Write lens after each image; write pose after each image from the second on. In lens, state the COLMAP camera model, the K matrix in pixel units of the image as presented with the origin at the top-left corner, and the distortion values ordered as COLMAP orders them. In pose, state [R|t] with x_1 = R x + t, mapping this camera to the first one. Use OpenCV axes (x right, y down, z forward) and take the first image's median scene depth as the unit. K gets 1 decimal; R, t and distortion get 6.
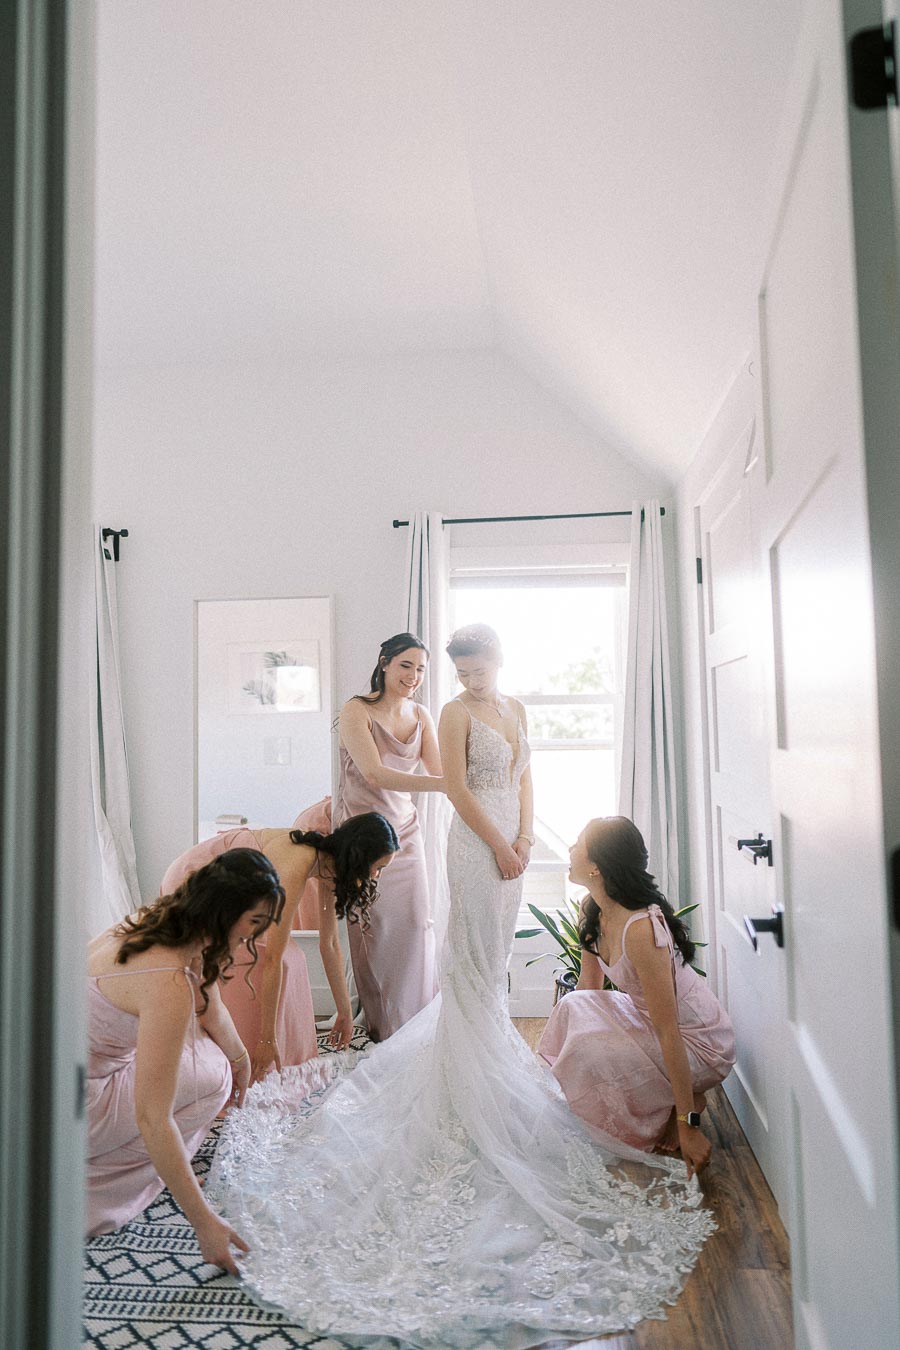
lens RADIAL K [[918.2, 0, 469.1], [0, 918.2, 622.1], [0, 0, 1]] dist [0.000263, 0.002147]
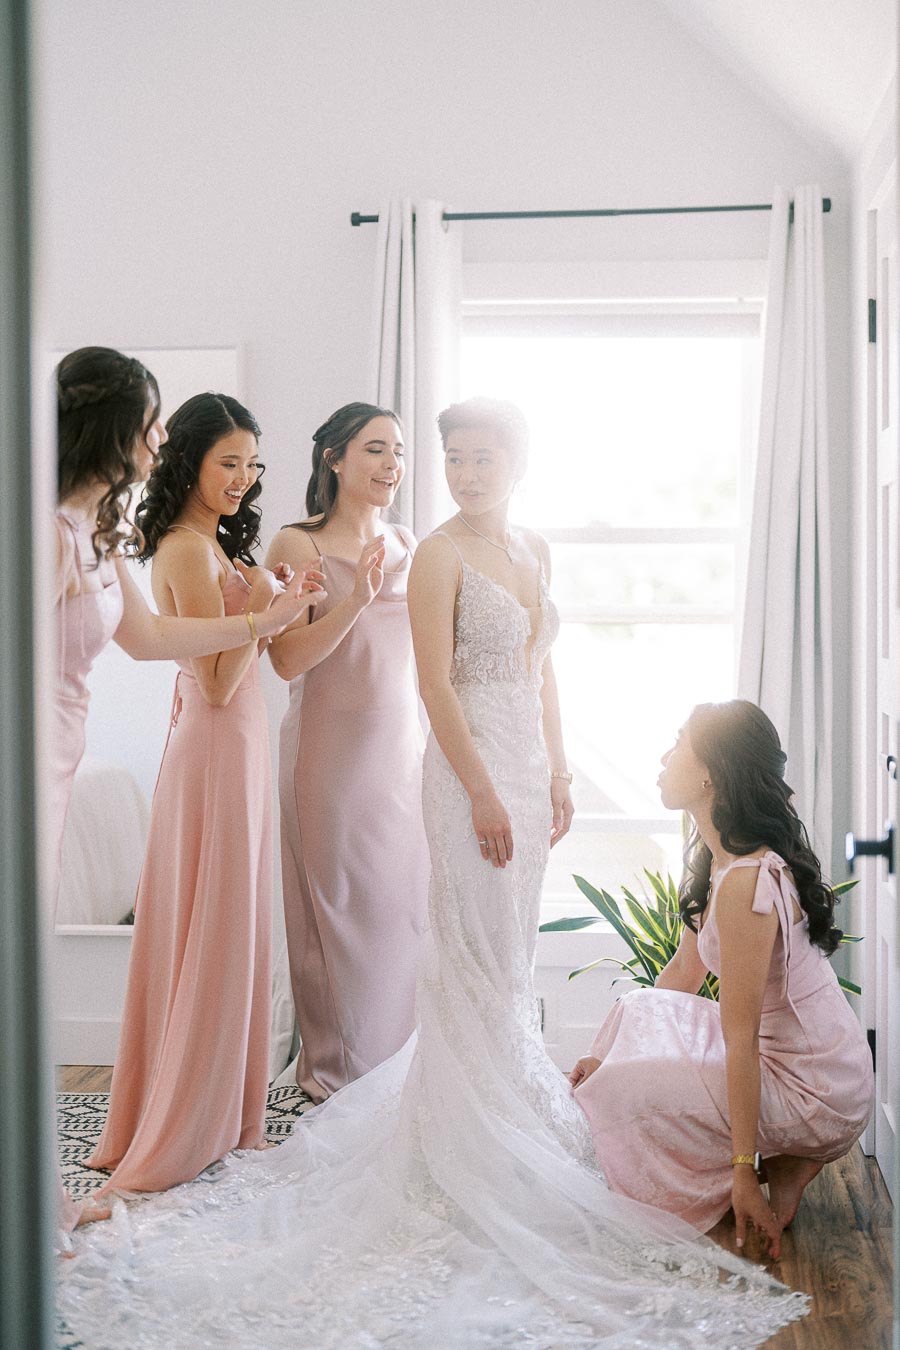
lens RADIAL K [[1909.2, 0, 449.1], [0, 1909.2, 660.7], [0, 0, 1]] dist [-0.010903, 0.070570]
pose [[0.998732, 0.028503, -0.041490, 0.035630], [-0.021150, 0.985569, 0.167949, -0.037254], [0.045678, -0.166858, 0.984922, -0.213822]]
